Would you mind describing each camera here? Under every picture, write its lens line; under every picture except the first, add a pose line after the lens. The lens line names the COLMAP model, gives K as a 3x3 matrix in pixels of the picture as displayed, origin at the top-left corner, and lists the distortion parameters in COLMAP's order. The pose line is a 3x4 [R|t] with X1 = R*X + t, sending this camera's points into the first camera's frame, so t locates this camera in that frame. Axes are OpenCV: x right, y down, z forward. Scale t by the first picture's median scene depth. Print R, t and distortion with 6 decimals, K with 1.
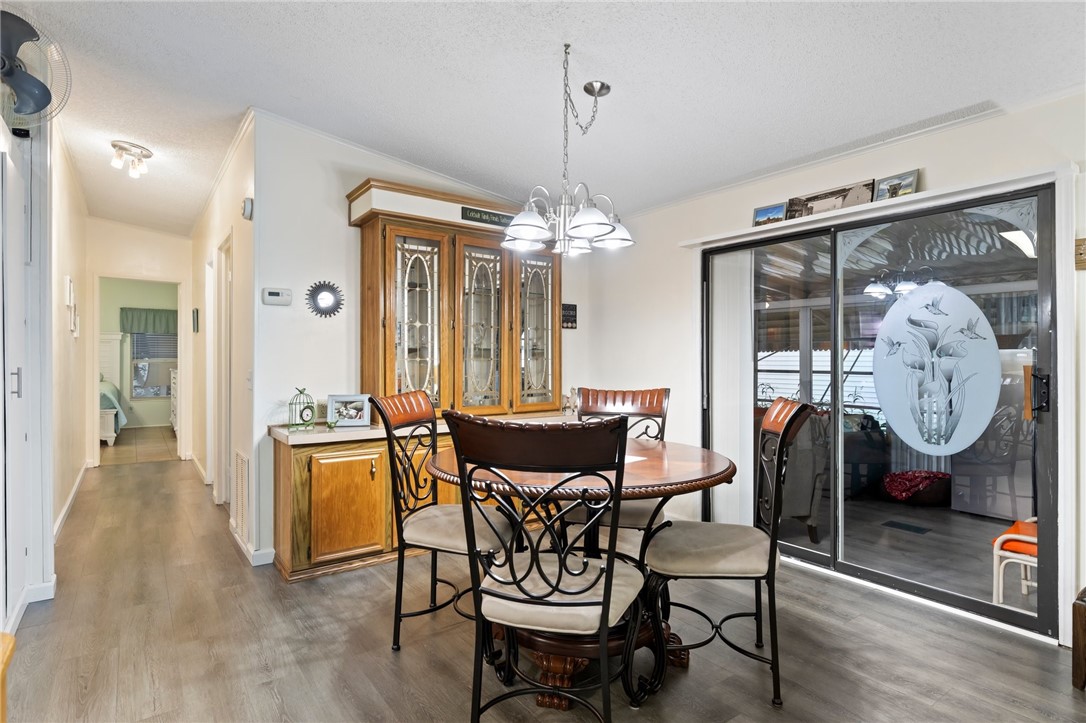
lens RADIAL K [[551.0, 0, 544.6], [0, 551.0, 358.3], [0, 0, 1]] dist [0.002858, 0.001065]
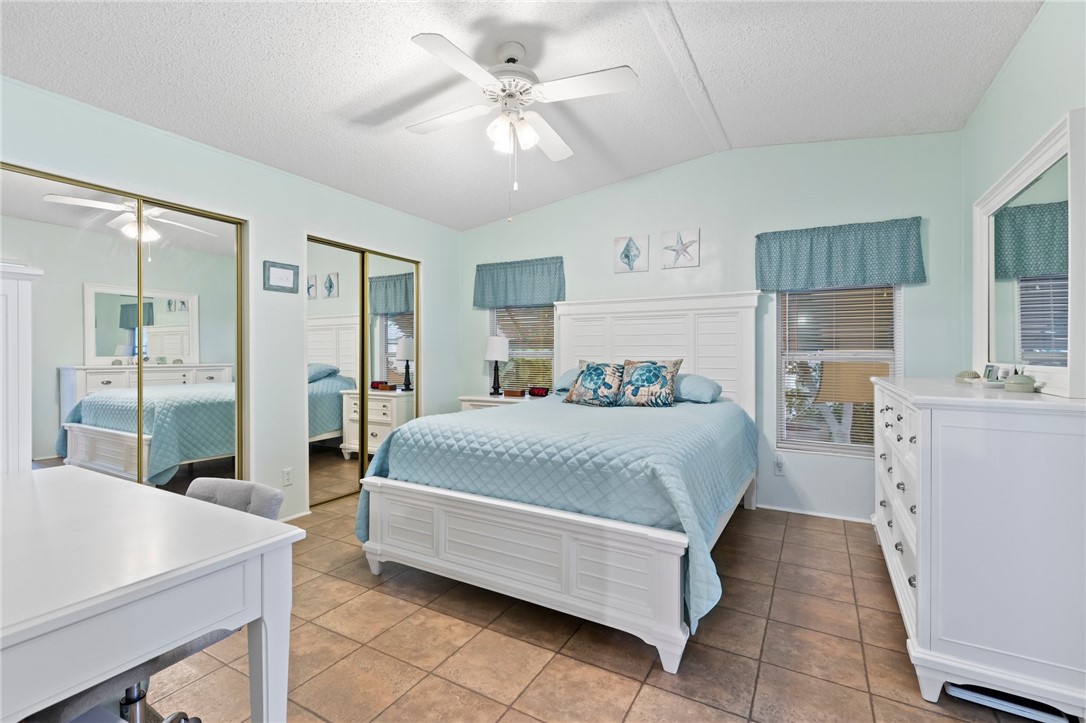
lens RADIAL K [[487.2, 0, 534.1], [0, 487.2, 349.1], [0, 0, 1]] dist [0.001324, 0.000145]
pose [[0.390639, -0.009151, -0.920498, -1.169914], [-0.004394, 0.999921, -0.011805, 0.011997], [0.920533, 0.008657, 0.390568, 1.670005]]
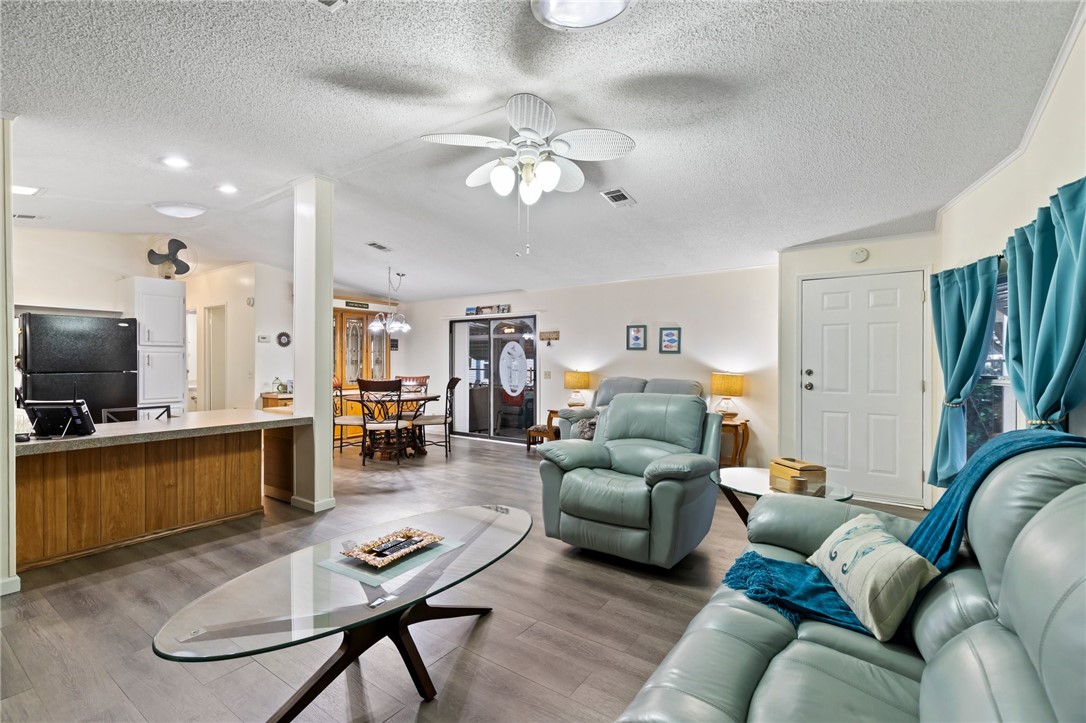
lens RADIAL K [[483.2, 0, 545.7], [0, 483.2, 358.1], [0, 0, 1]] dist [0.001476, -0.000214]
pose [[0.947096, 0.003281, 0.320935, -0.001192], [-0.001469, 0.999982, -0.005887, -0.016522], [-0.320948, 0.005104, 0.947083, -1.170379]]
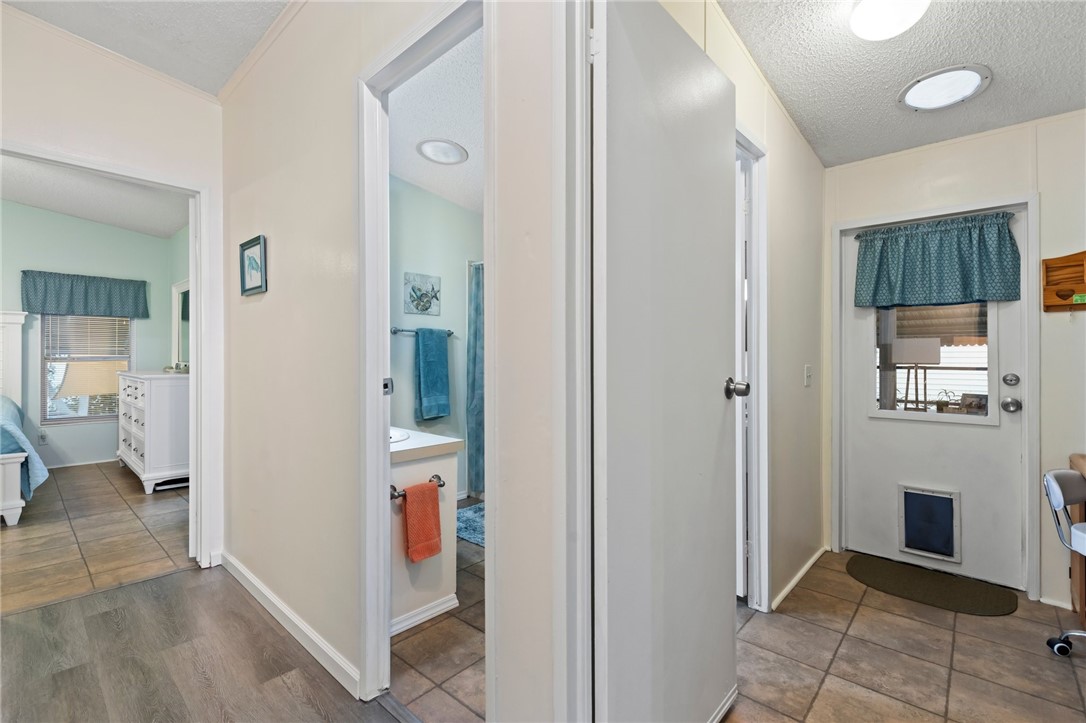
lens RADIAL K [[483.2, 0, 545.7], [0, 483.2, 358.1], [0, 0, 1]] dist [0.001476, -0.000214]
pose [[0.981481, -0.002030, 0.191547, -0.764097], [0.002000, 0.999998, 0.000350, 0.010009], [-0.191548, 0.000040, 0.981483, 0.921734]]
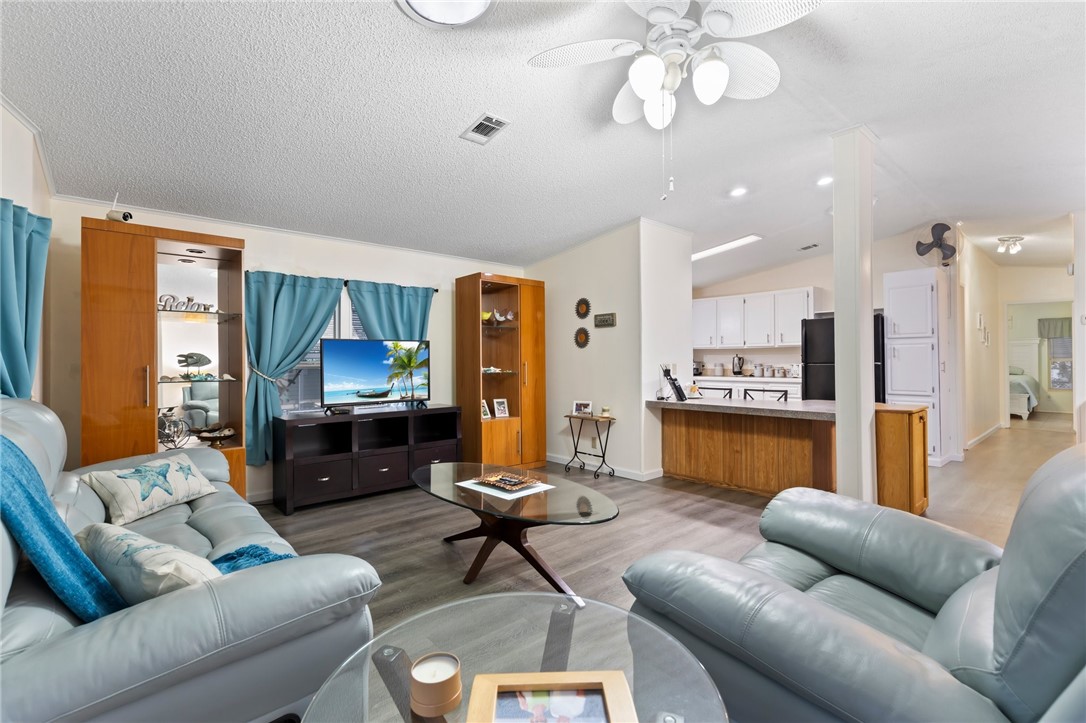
lens RADIAL K [[489.1, 0, 543.0], [0, 489.1, 361.5], [0, 0, 1]] dist [0.000143, -0.000053]
pose [[0.077169, -0.003975, -0.997010, 0.726051], [0.008818, 0.999956, -0.003305, 0.005400], [0.996979, -0.008536, 0.077201, -0.640301]]
